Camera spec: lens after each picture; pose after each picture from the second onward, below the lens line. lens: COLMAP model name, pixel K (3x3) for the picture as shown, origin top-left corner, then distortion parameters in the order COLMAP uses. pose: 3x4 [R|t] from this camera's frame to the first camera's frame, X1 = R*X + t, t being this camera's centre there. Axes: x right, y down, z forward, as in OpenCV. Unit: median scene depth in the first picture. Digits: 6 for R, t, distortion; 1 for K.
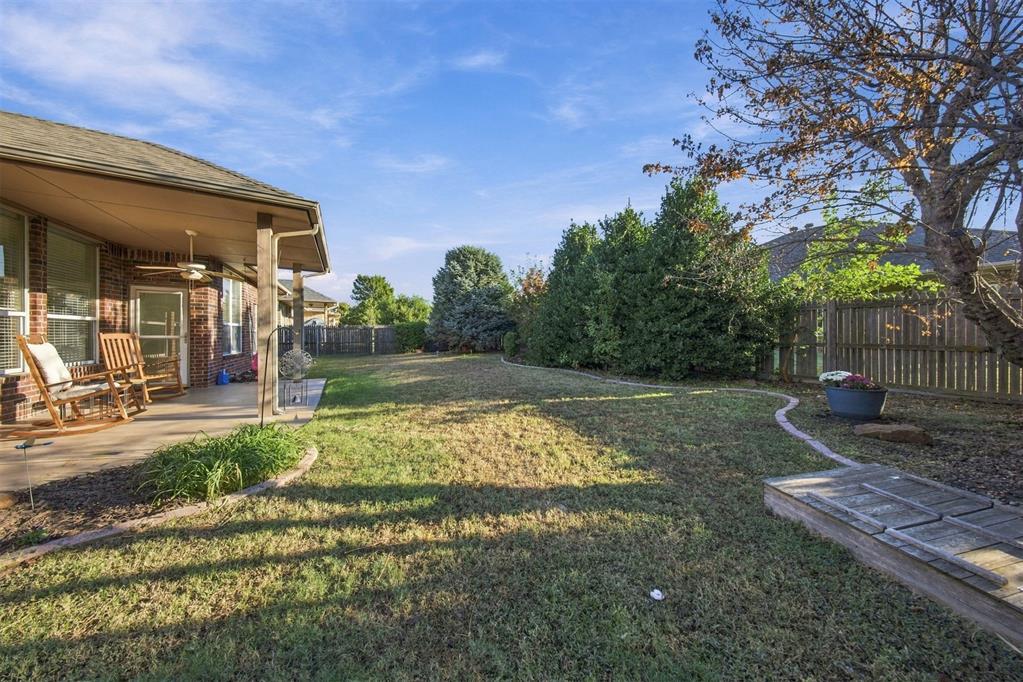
lens RADIAL K [[303.4, 0, 505.1], [0, 303.4, 336.8], [0, 0, 1]] dist [-0.001873, -0.000225]
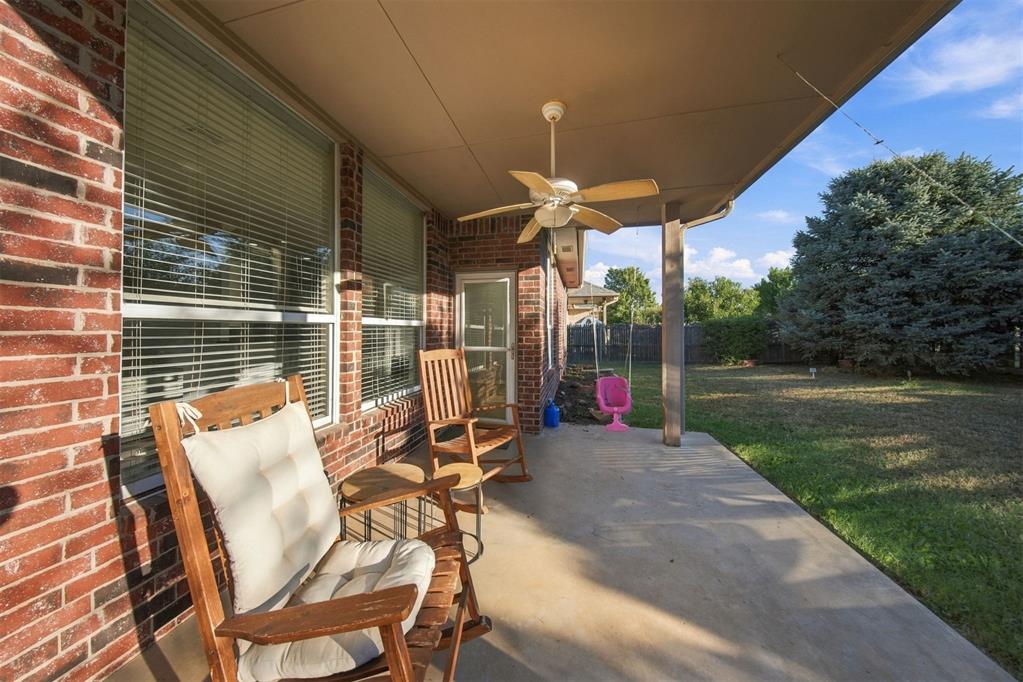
lens RADIAL K [[303.4, 0, 505.1], [0, 303.4, 336.8], [0, 0, 1]] dist [-0.001873, -0.000225]
pose [[0.747586, 0.011967, -0.664057, -0.710901], [-0.003814, 0.999899, 0.013726, -0.036985], [0.664154, -0.007729, 0.747556, 0.569656]]
